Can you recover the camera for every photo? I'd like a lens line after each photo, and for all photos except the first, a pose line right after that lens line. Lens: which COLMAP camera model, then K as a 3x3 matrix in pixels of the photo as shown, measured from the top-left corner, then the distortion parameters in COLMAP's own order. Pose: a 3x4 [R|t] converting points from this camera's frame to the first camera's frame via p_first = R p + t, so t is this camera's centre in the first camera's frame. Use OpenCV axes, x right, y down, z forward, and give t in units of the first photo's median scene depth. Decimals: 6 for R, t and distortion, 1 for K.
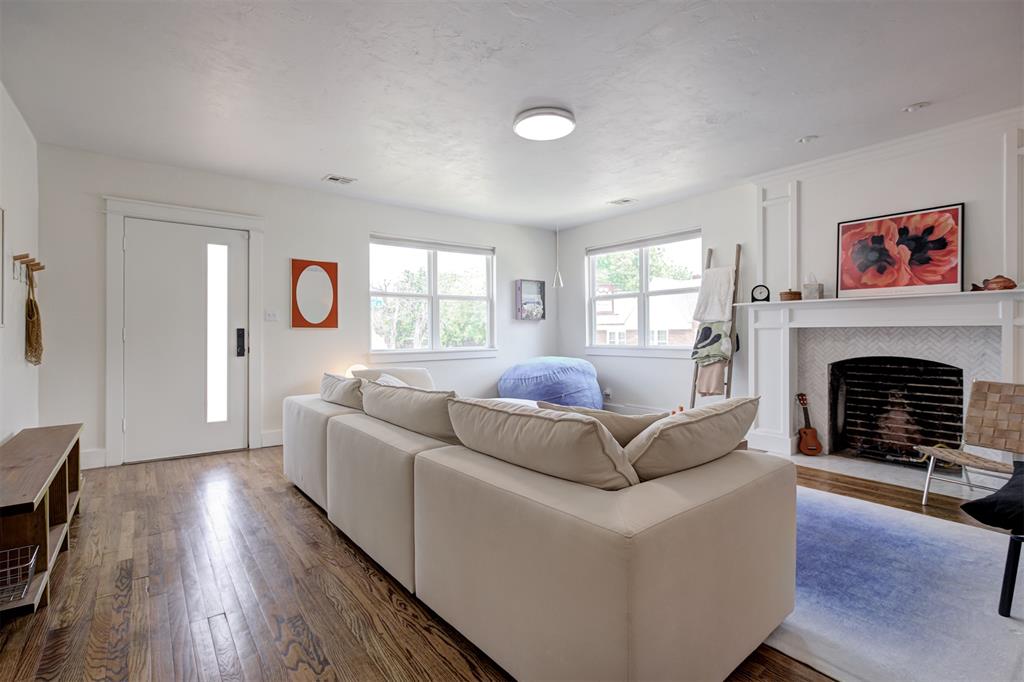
lens RADIAL K [[483.6, 0, 512.5], [0, 483.6, 334.3], [0, 0, 1]] dist [-0.008645, 0.004064]
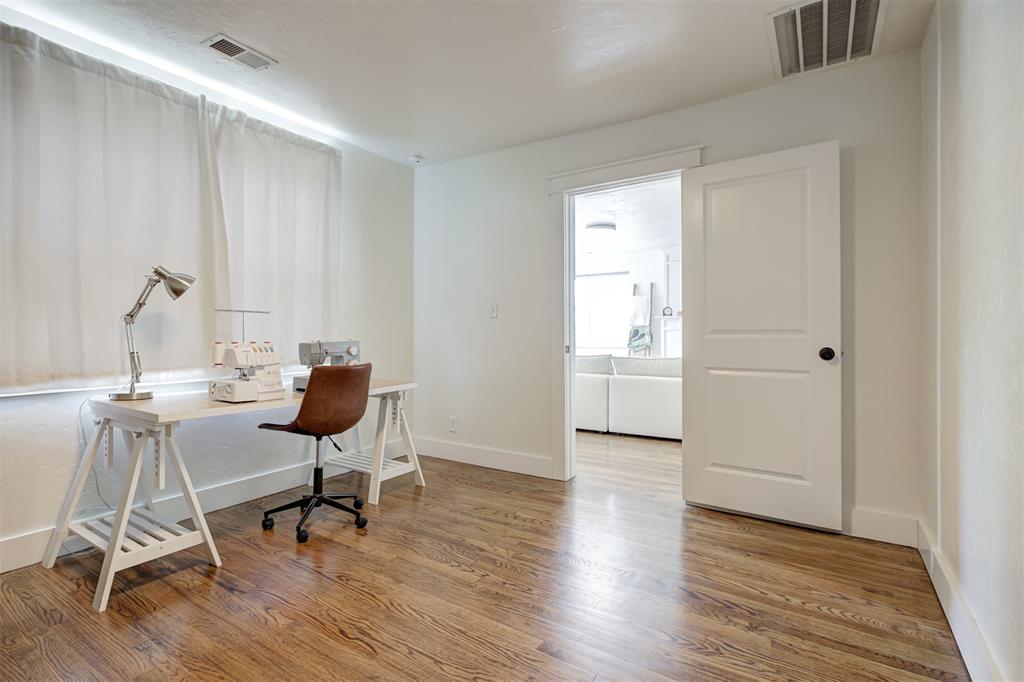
lens RADIAL K [[483.6, 0, 509.6], [0, 483.6, 337.1], [0, 0, 1]] dist [-0.008645, 0.004064]
pose [[0.942237, 0.000161, 0.334947, -0.627363], [-0.001125, 0.999996, 0.002686, 0.009585], [-0.334946, -0.002908, 0.942233, -0.509866]]
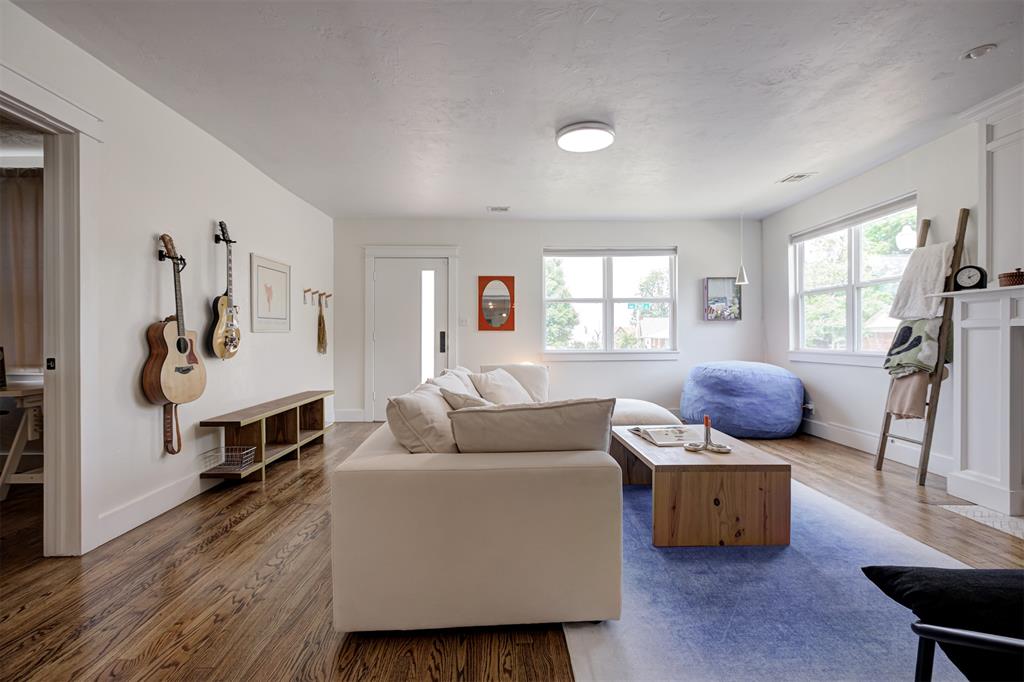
lens RADIAL K [[483.6, 0, 507.0], [0, 483.6, 340.9], [0, 0, 1]] dist [-0.008645, 0.004064]
pose [[0.797643, 0.006668, -0.603092, 0.362156], [-0.001661, 0.999959, 0.008859, 0.001367], [0.603127, -0.006065, 0.797622, 0.033899]]
